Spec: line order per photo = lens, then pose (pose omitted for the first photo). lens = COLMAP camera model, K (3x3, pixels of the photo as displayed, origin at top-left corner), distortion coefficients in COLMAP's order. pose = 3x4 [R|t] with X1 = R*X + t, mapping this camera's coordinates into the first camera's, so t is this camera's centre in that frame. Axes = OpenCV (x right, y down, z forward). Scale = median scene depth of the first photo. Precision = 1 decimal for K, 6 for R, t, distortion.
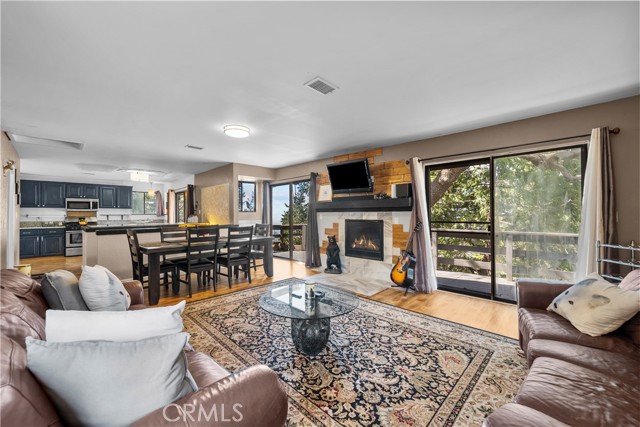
lens RADIAL K [[250.8, 0, 316.4], [0, 250.8, 212.8], [0, 0, 1]] dist [-0.002400, -0.000009]
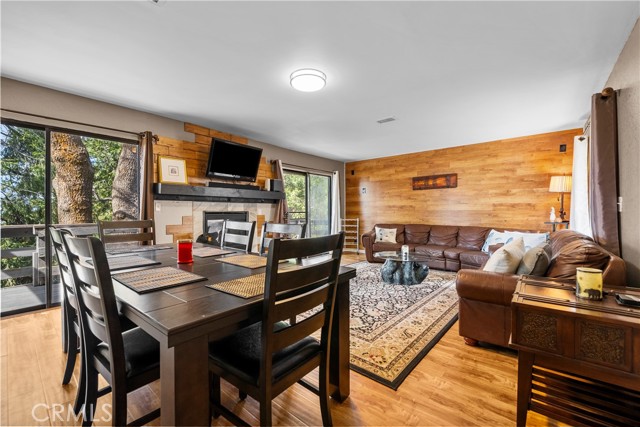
lens RADIAL K [[271.1, 0, 318.4], [0, 271.1, 213.1], [0, 0, 1]] dist [-0.000099, -0.000813]
pose [[-0.072506, -0.003481, 0.997362, -0.854899], [-0.005496, 0.999980, 0.003091, 0.031949], [-0.997353, -0.005258, -0.072524, 0.818442]]
